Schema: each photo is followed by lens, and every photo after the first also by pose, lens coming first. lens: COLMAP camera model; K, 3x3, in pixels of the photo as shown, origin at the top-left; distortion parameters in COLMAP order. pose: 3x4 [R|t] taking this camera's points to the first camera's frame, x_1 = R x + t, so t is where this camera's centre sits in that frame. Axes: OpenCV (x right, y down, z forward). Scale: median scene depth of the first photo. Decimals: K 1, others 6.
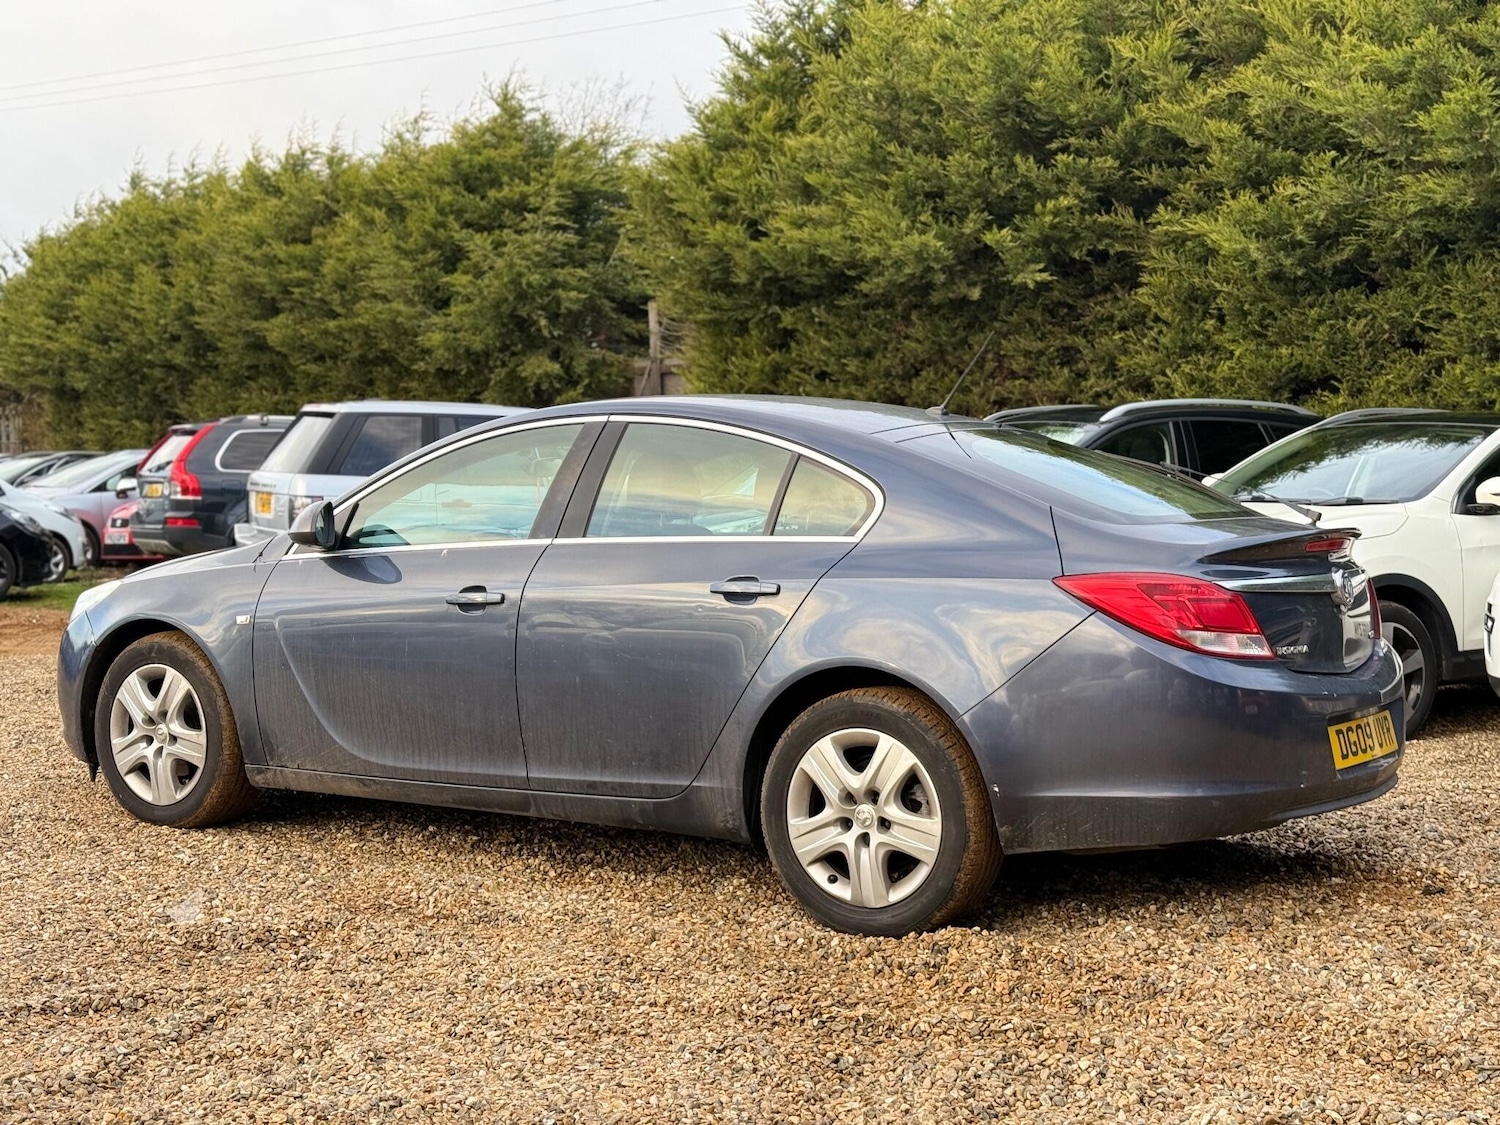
lens RADIAL K [[2117.3, 0, 750.0], [0, 2117.3, 562.5], [0, 0, 1]] dist [0.195382, -0.471939]
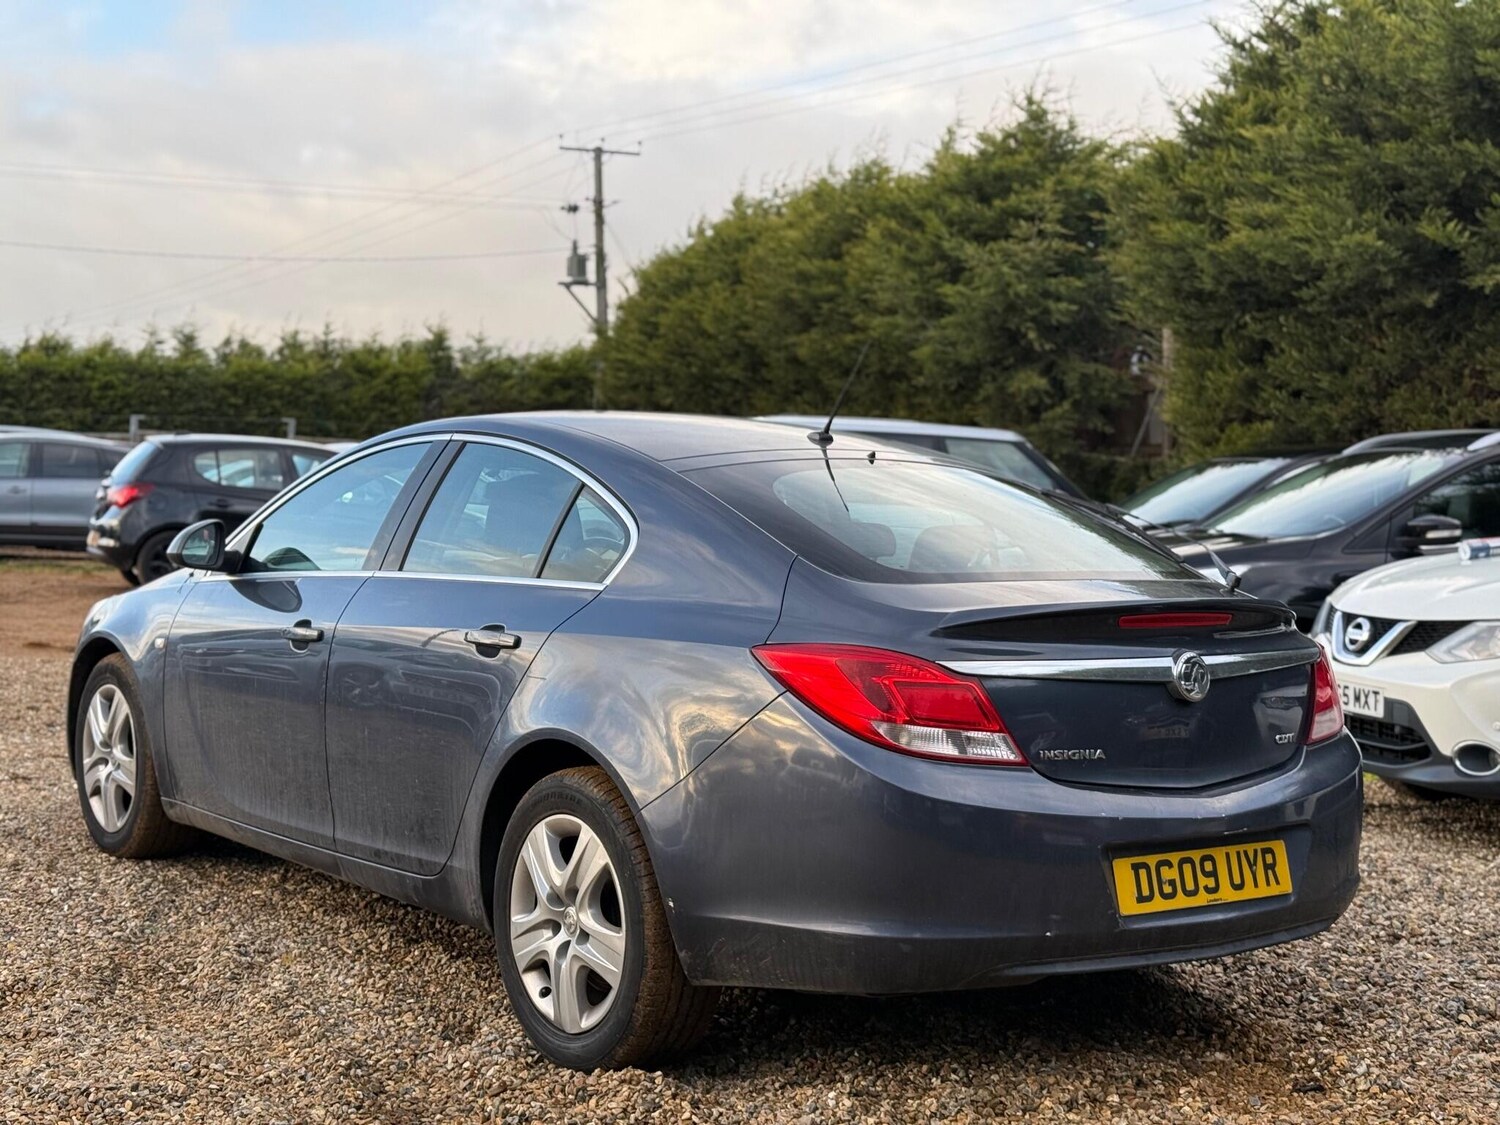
lens RADIAL K [[2117.3, 0, 750.0], [0, 2117.3, 562.5], [0, 0, 1]] dist [0.195382, -0.471939]
pose [[0.942993, 0.037142, -0.330733, 0.120612], [-0.039472, 0.999221, -0.000330, -0.007108], [0.330463, 0.013366, 0.943724, 0.072804]]
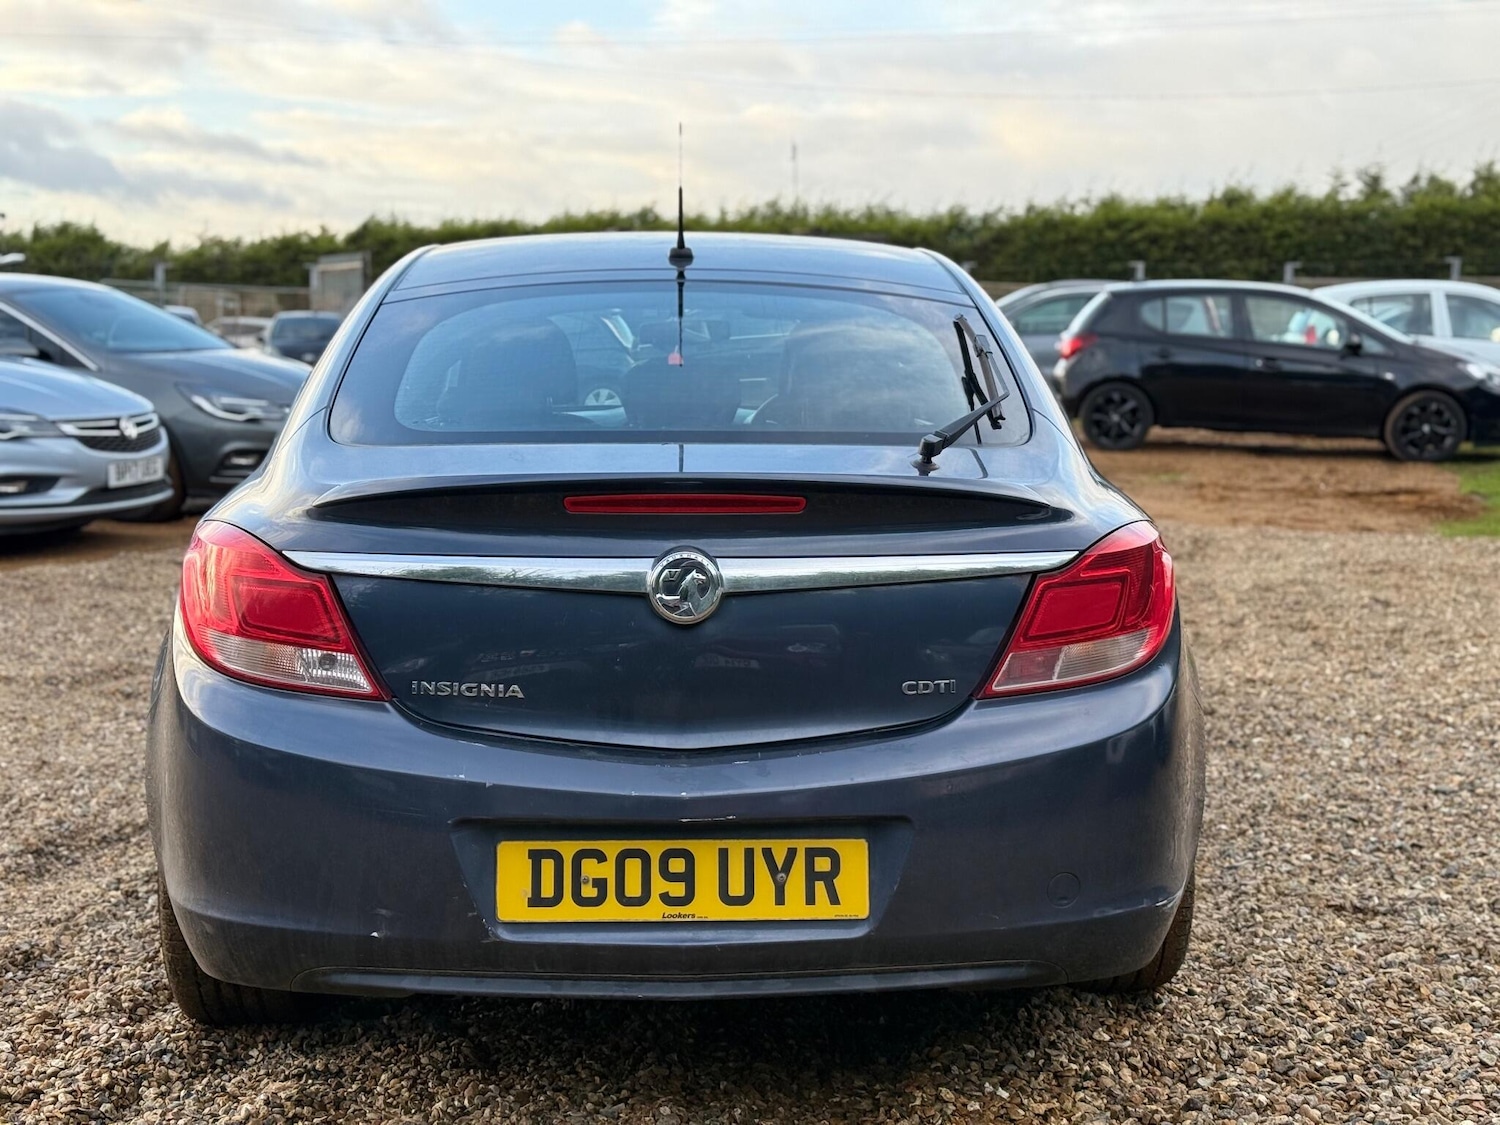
lens RADIAL K [[2073.8, 0, 755.9], [0, 2073.8, 587.7], [0, 0, 1]] dist [0.222530, -0.328590]
pose [[0.581175, 0.108005, -0.806579, 0.220483], [-0.037286, 0.993647, 0.106188, -0.013426], [0.812924, -0.031640, 0.581510, 0.229309]]
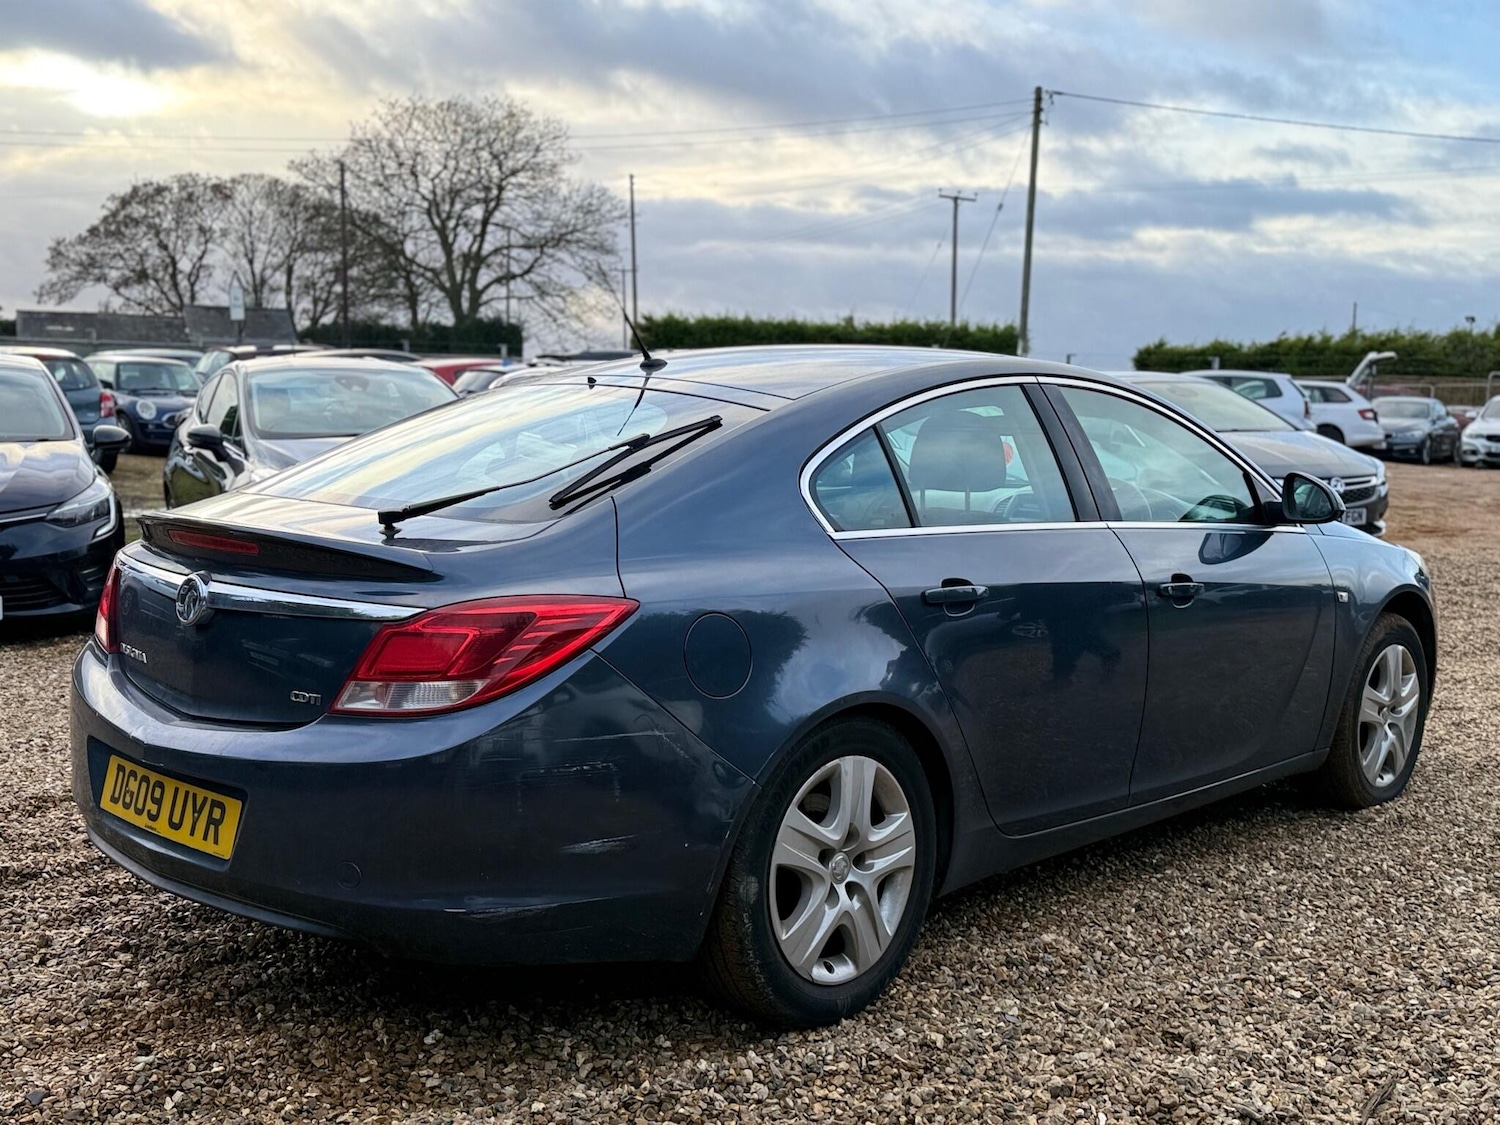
lens RADIAL K [[1636.4, 0, 714.3], [0, 1636.4, 564.6], [0, 0, 1]] dist [0.207824, -0.474628]
pose [[-0.188218, 0.107321, -0.976246, 0.253888], [-0.061948, 0.990735, 0.120857, -0.025465], [0.980172, 0.083224, -0.179826, 0.406010]]
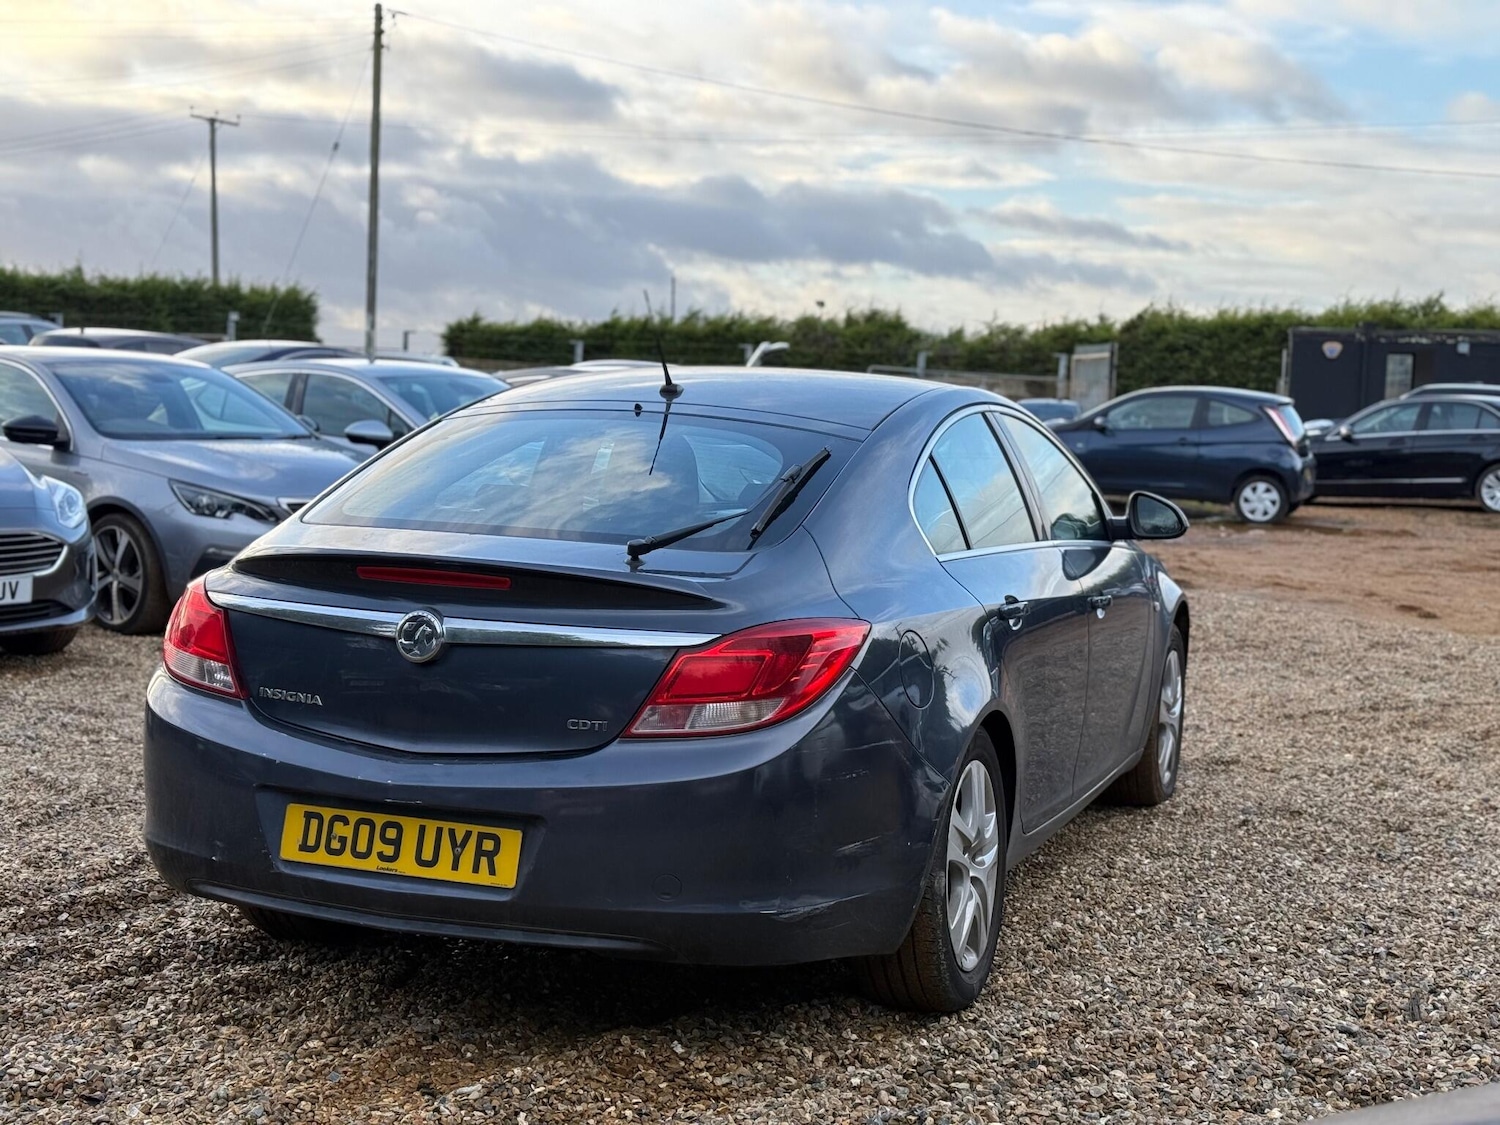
lens RADIAL K [[2117.3, 0, 750.0], [0, 2117.3, 562.5], [0, 0, 1]] dist [0.195382, -0.471939]
pose [[0.223185, 0.093119, -0.970318, 0.318362], [-0.079604, 0.993843, 0.077067, -0.024698], [0.971520, 0.060041, 0.229224, 0.299419]]
